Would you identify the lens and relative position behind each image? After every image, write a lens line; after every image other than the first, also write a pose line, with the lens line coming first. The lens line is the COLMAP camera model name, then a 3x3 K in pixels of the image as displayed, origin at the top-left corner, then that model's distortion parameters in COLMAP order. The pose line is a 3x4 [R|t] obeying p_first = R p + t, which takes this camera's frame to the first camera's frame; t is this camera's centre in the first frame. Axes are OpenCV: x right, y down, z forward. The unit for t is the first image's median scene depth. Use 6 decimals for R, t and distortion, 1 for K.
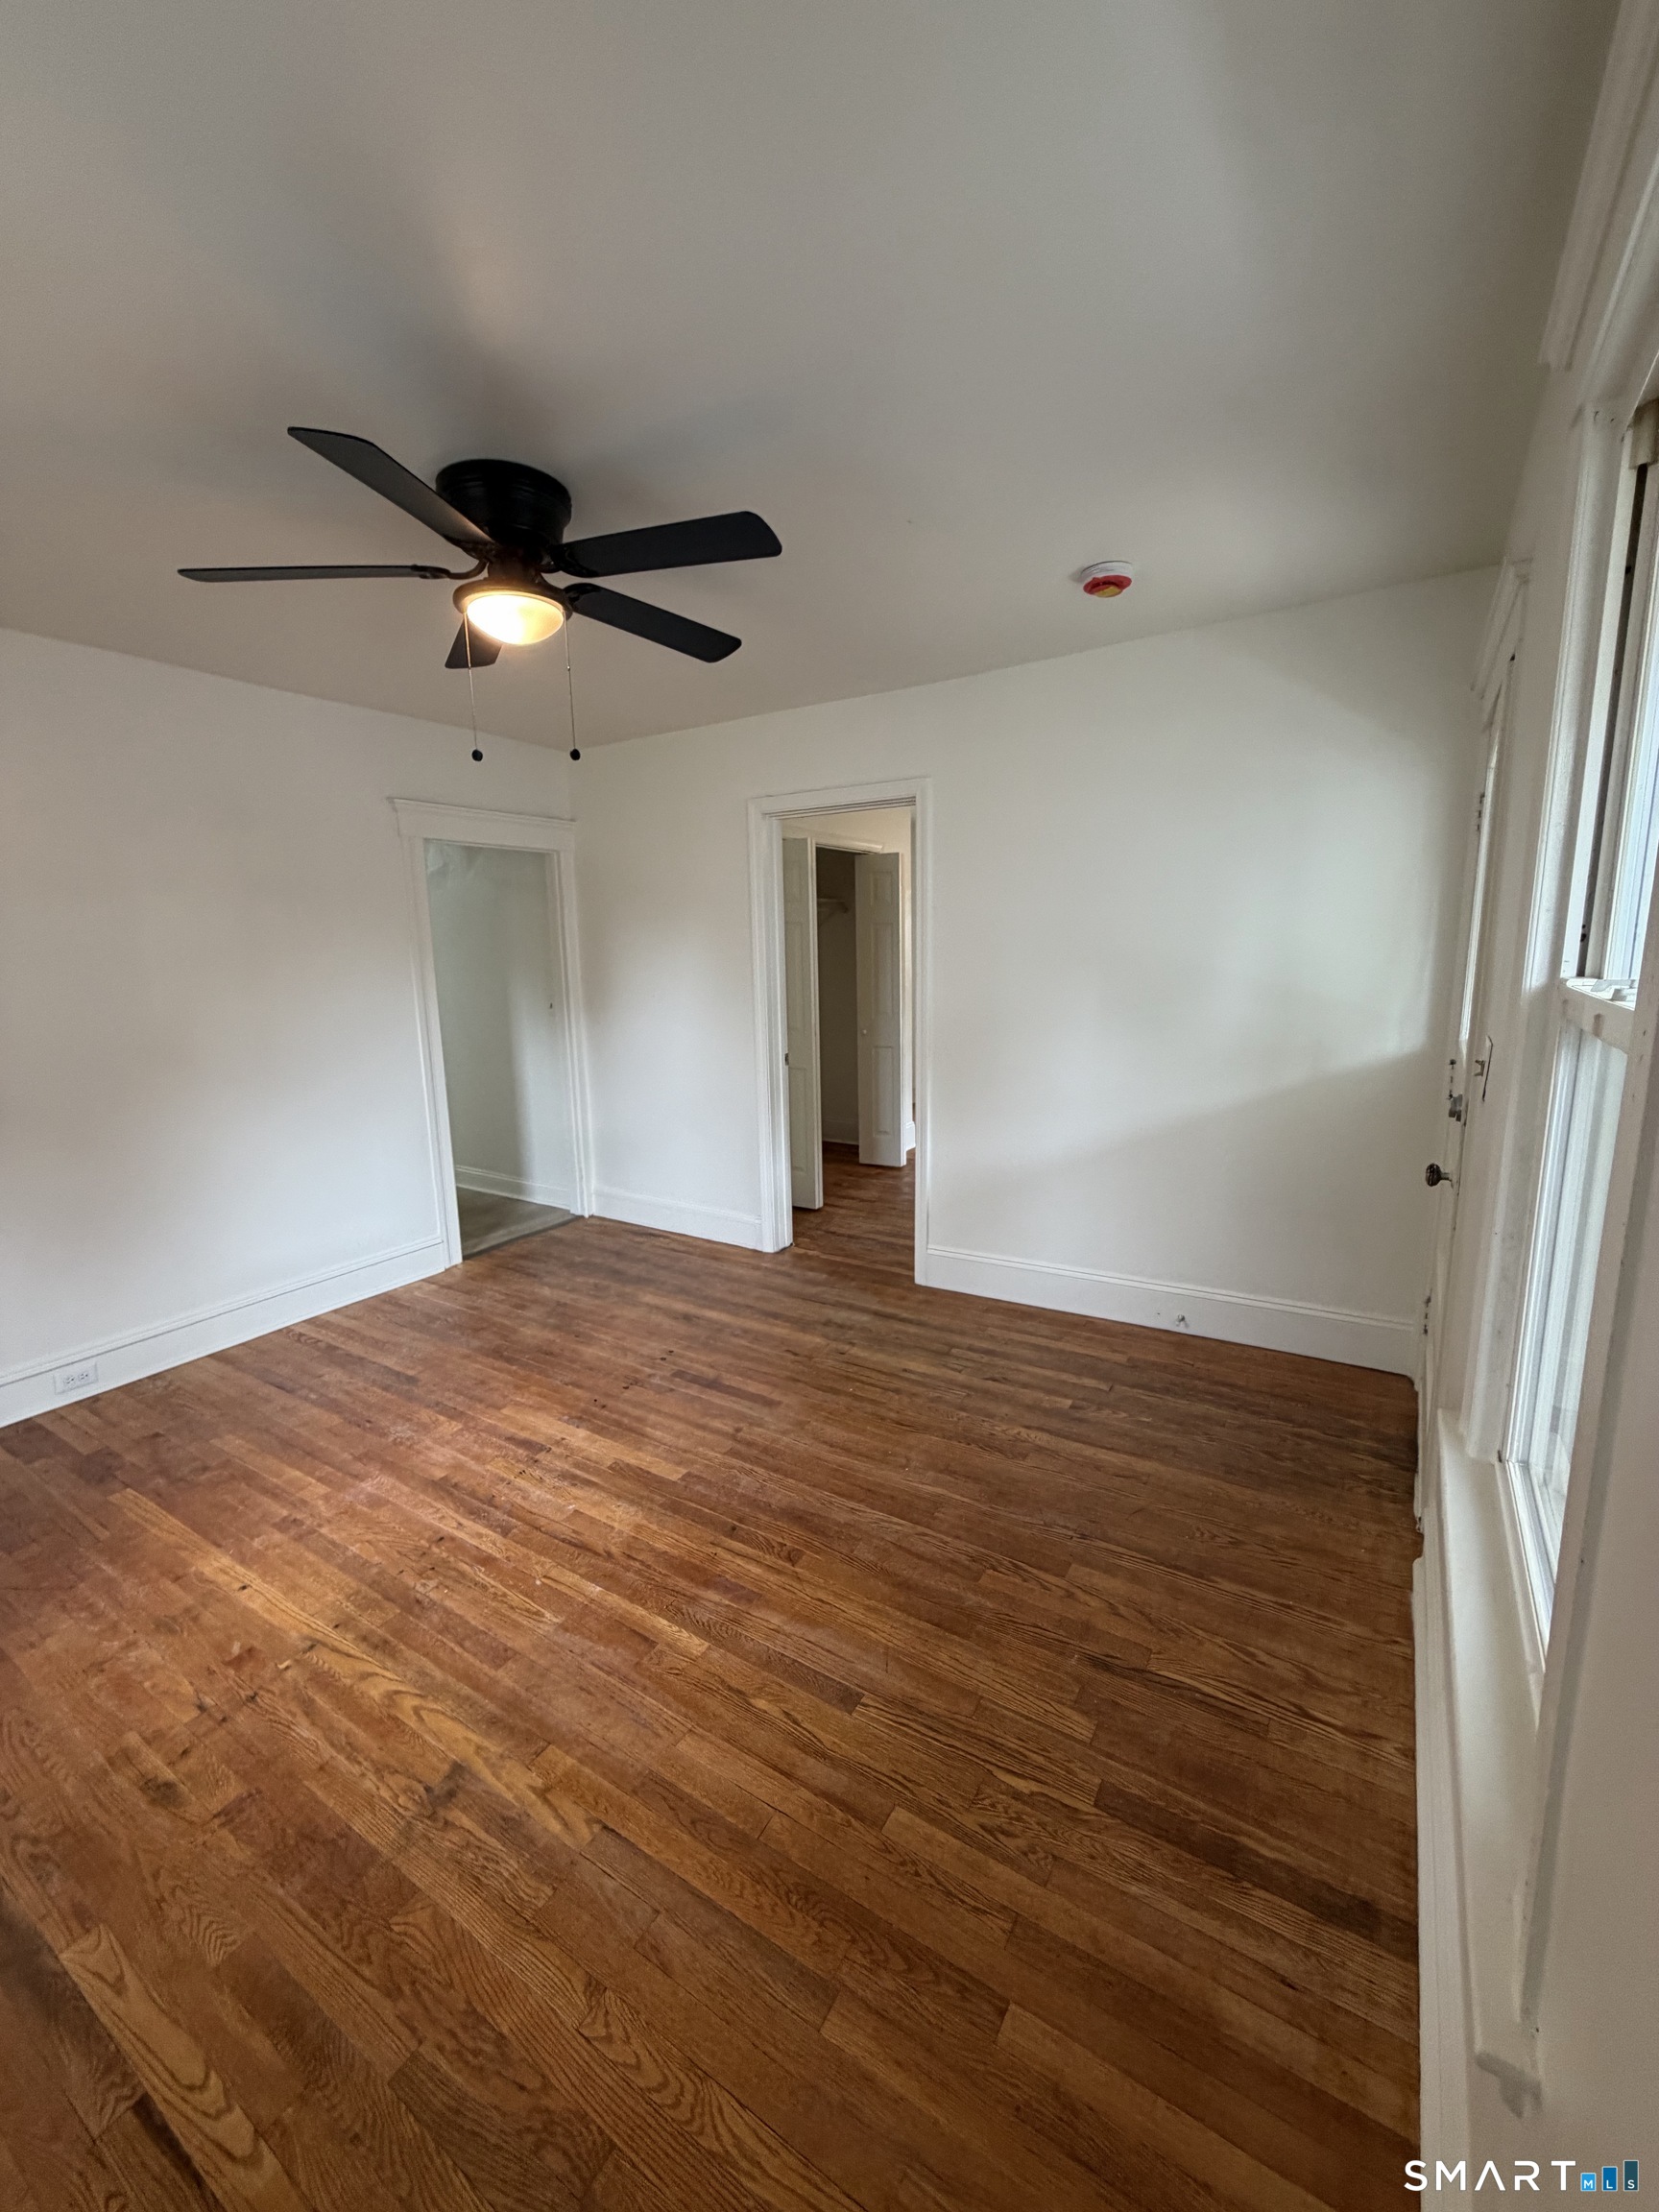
lens RADIAL K [[874.9, 0, 829.5], [0, 874.9, 1106.0], [0, 0, 1]] dist [-0.002801, -0.000601]
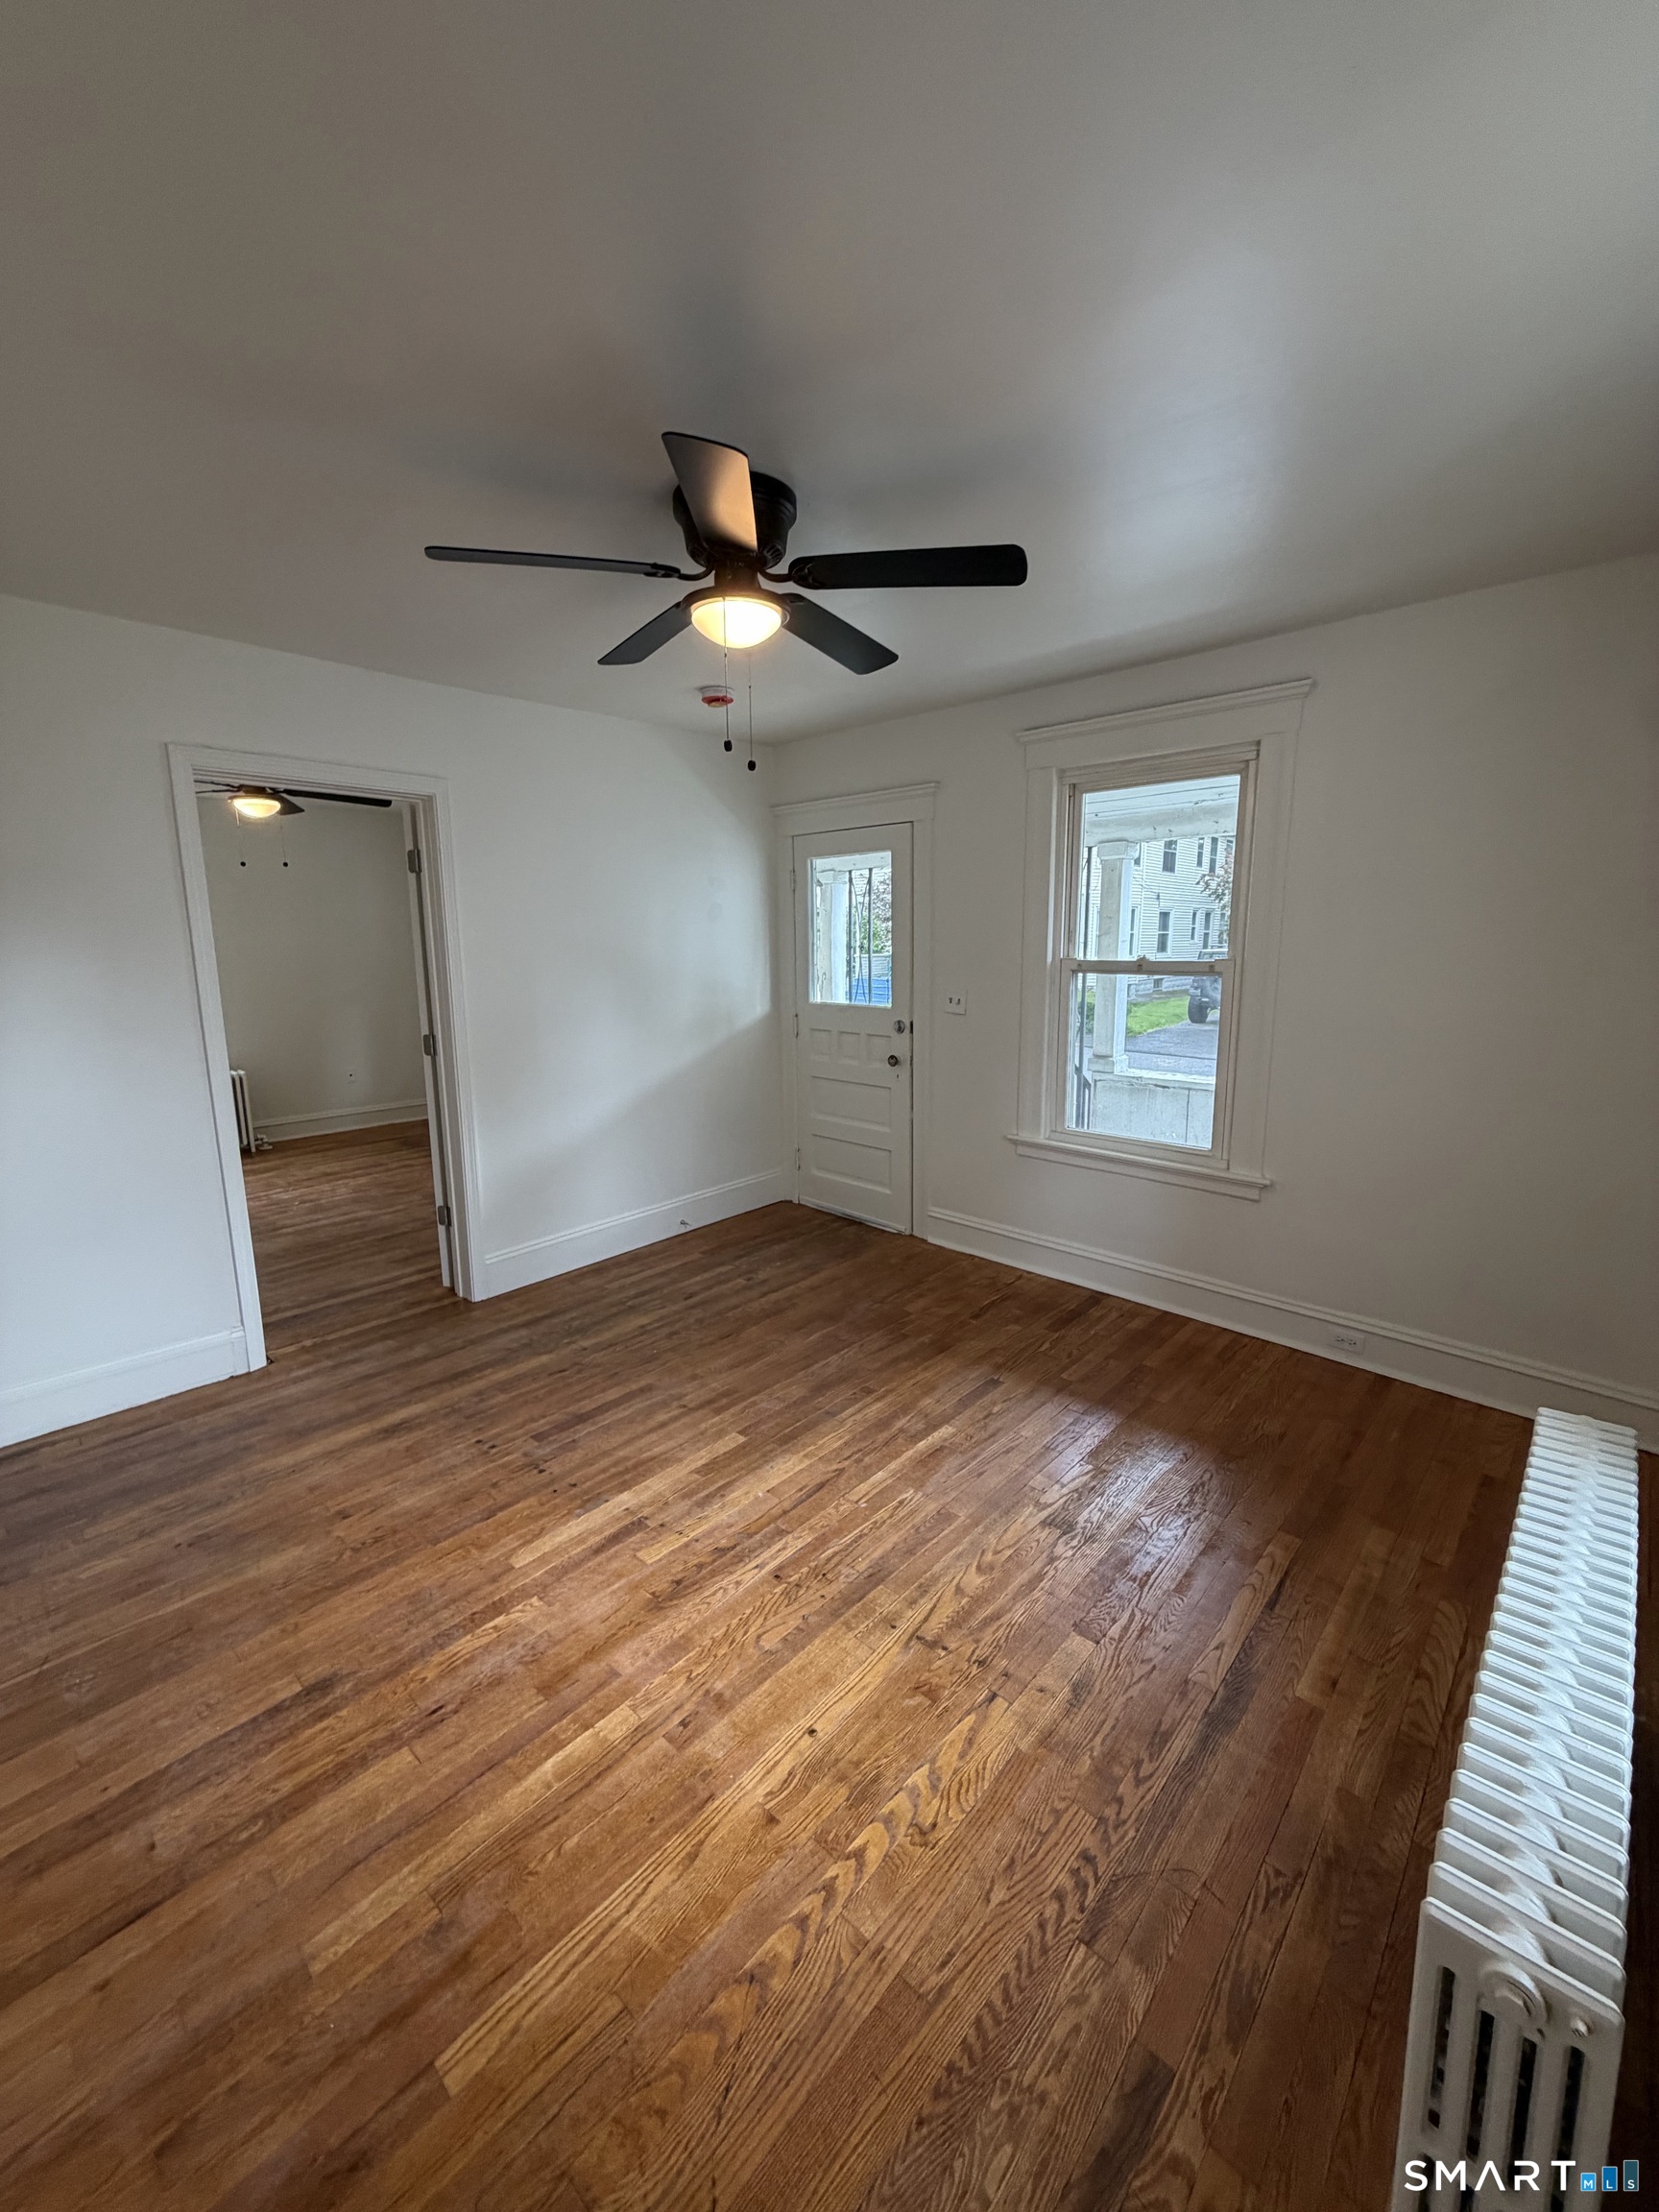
lens RADIAL K [[874.9, 0, 829.5], [0, 874.9, 1106.0], [0, 0, 1]] dist [-0.002801, -0.000601]
pose [[0.185446, -0.163659, 0.968930, -1.001589], [0.183660, 0.974431, 0.129437, -0.082336], [-0.965339, 0.153950, 0.210762, 0.536966]]
